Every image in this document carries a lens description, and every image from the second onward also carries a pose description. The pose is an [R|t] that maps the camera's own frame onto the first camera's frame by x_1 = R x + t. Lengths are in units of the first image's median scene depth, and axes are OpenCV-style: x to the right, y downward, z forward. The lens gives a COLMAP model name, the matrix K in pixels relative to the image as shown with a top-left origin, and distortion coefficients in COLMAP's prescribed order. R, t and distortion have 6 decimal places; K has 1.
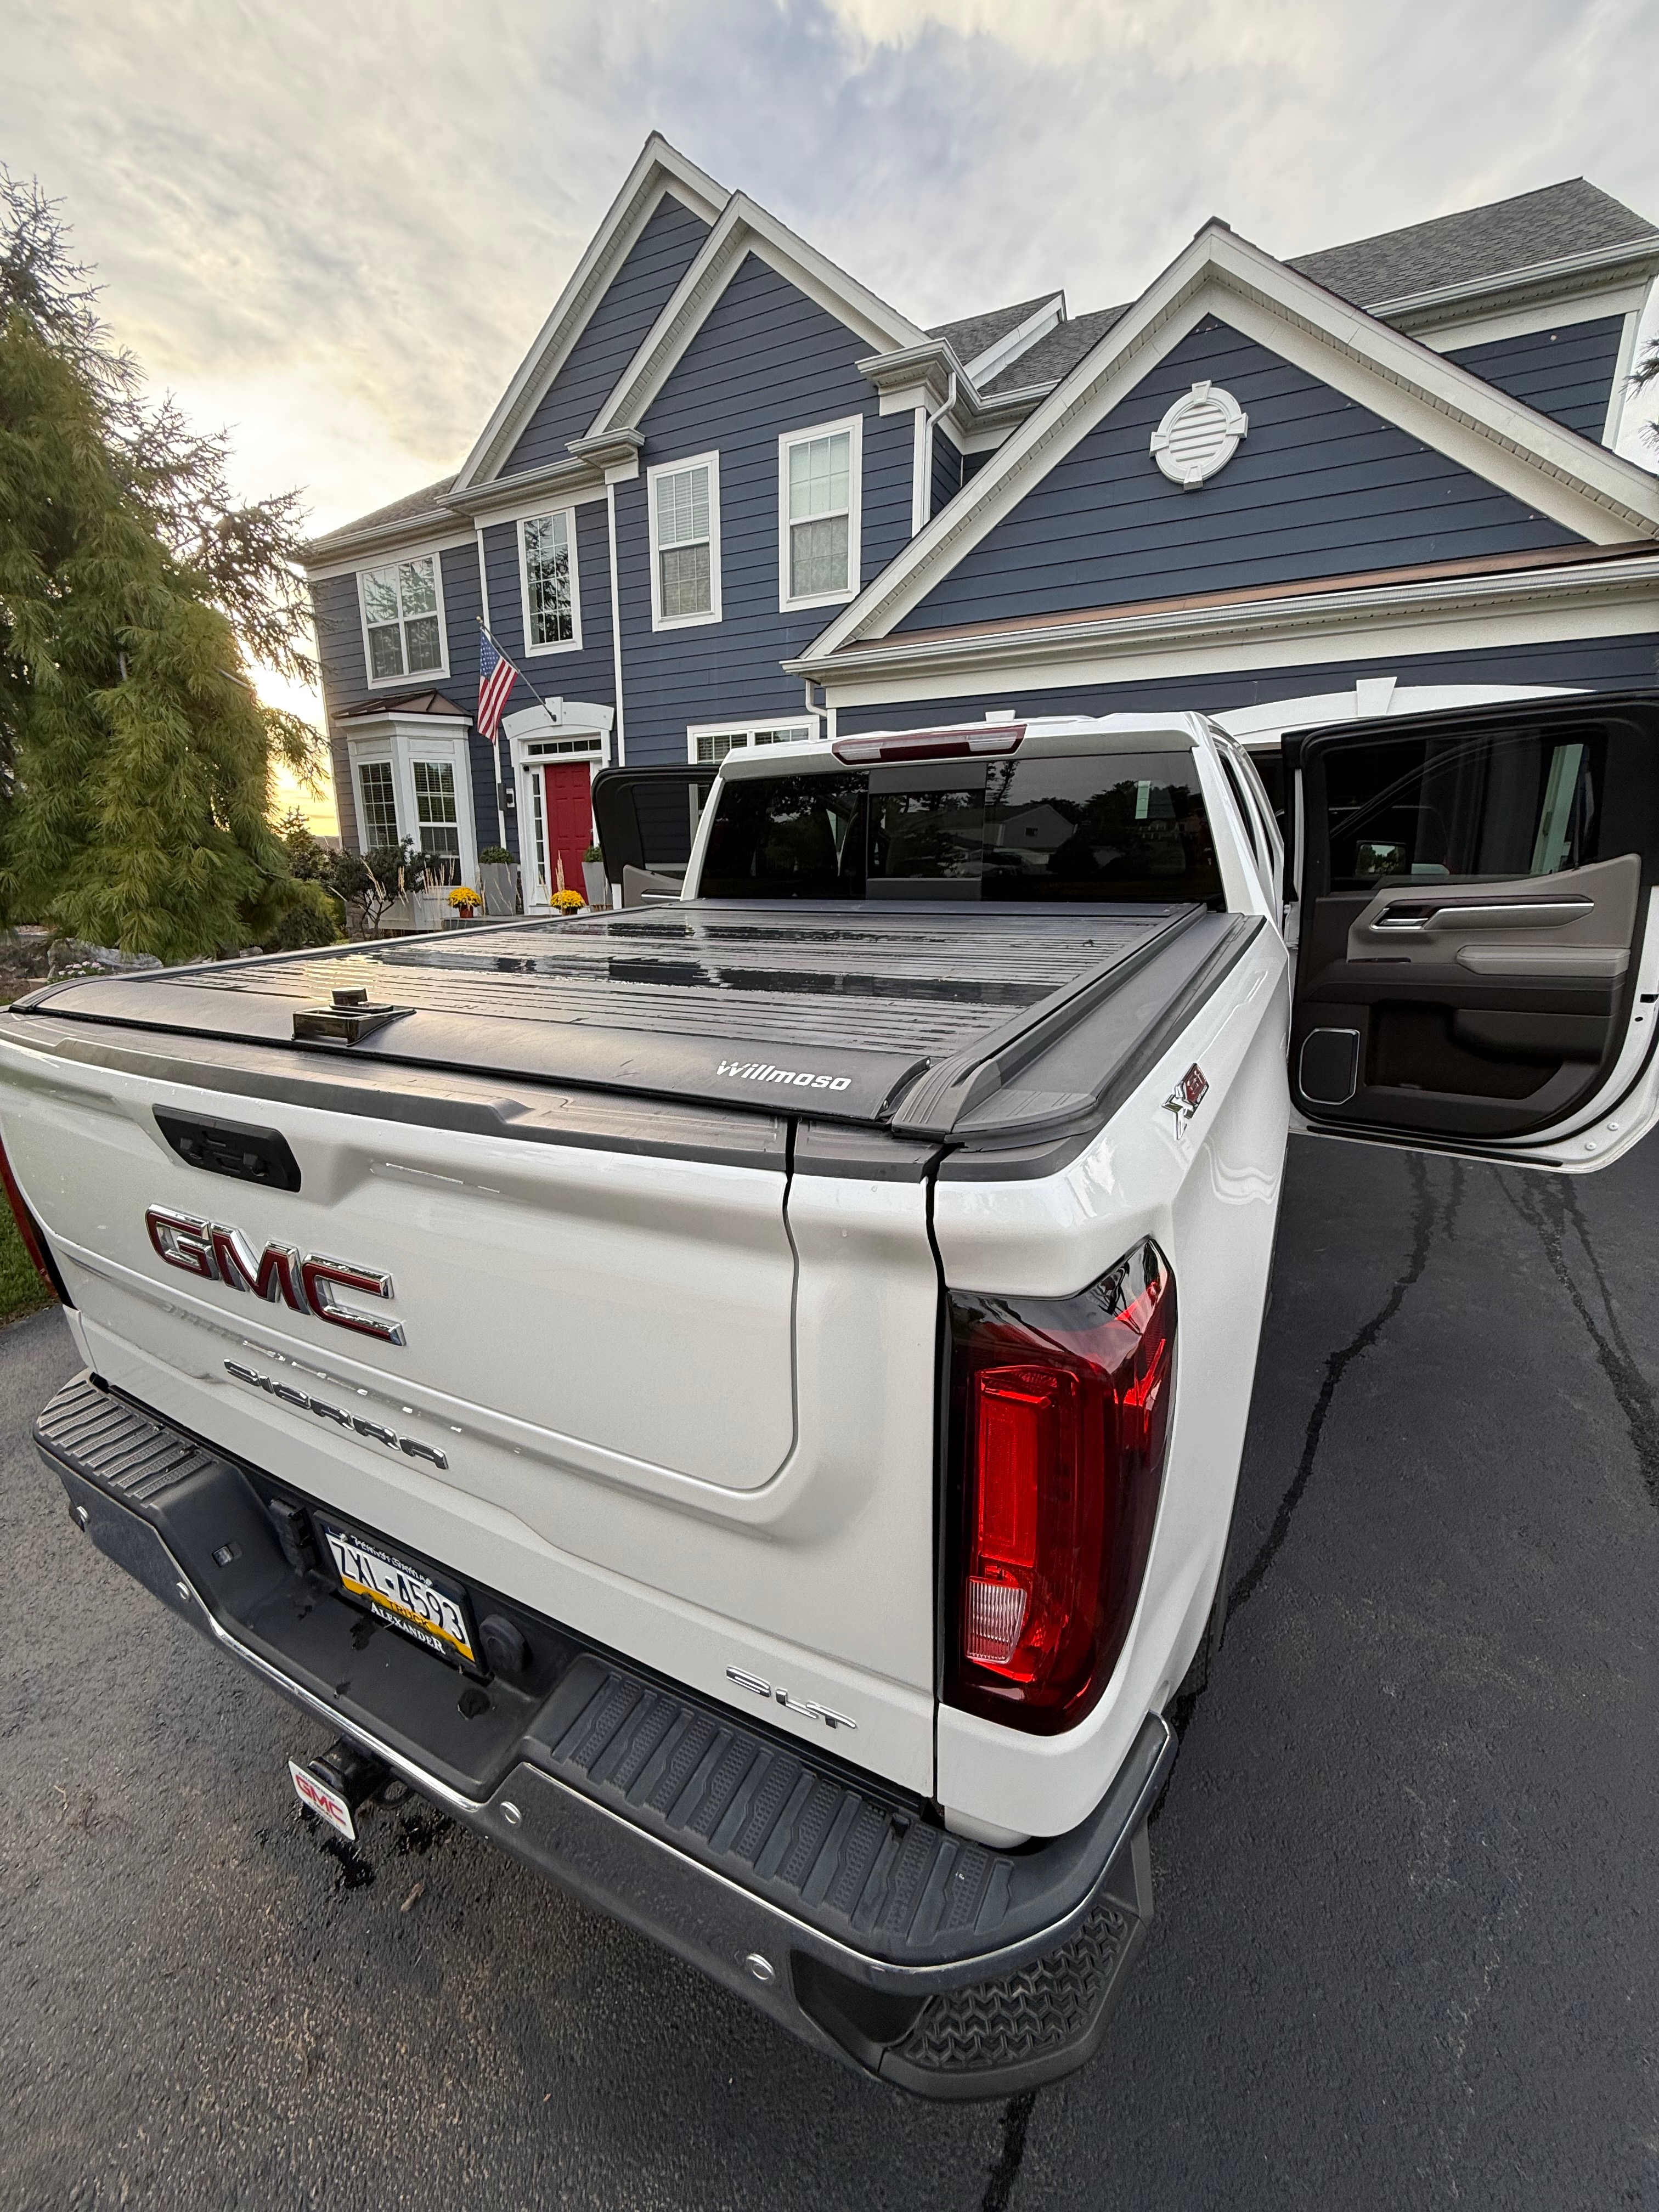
lens RADIAL K [[887.9, 0, 826.0], [0, 887.9, 1107.8], [0, 0, 1]] dist [0.003829, -0.000156]
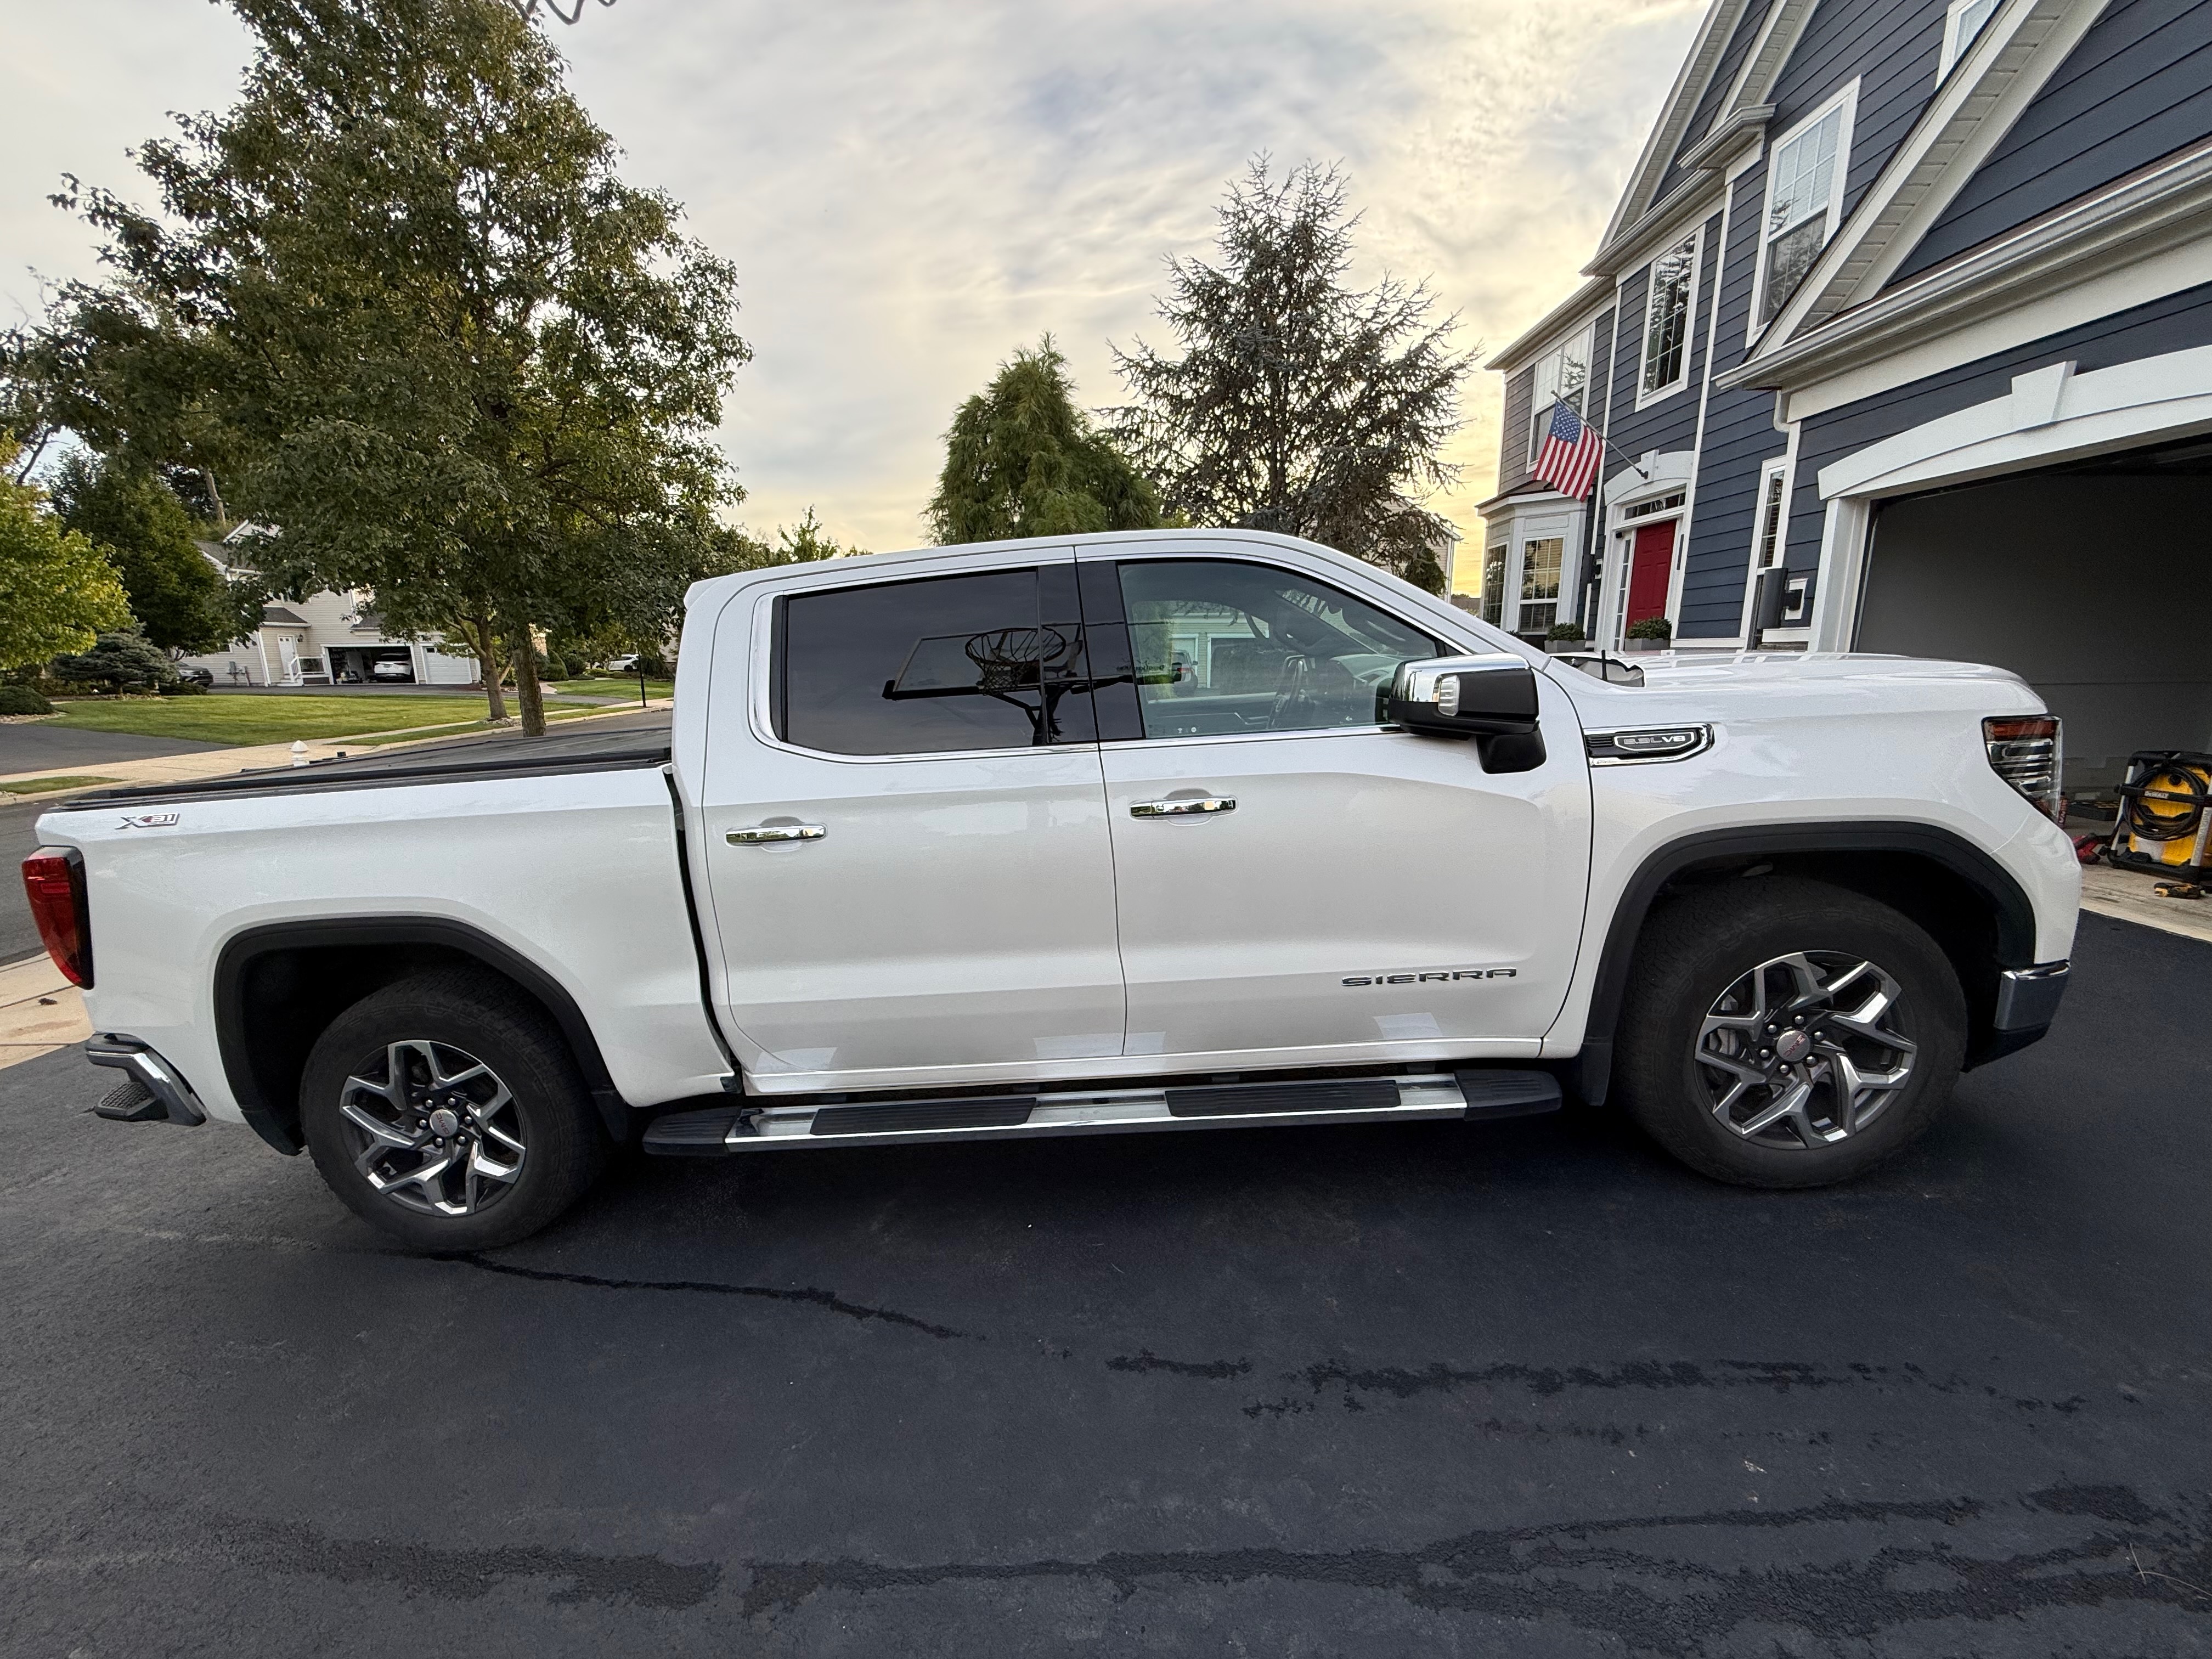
lens RADIAL K [[887.9, 0, 1093.2], [0, 887.9, 833.2], [0, 0, 1]] dist [0.003829, -0.000156]
pose [[0.425760, 0.174519, -0.887846, 0.346659], [-0.209928, 0.973502, 0.090687, -0.068813], [0.880147, 0.147773, 0.451115, 0.202422]]
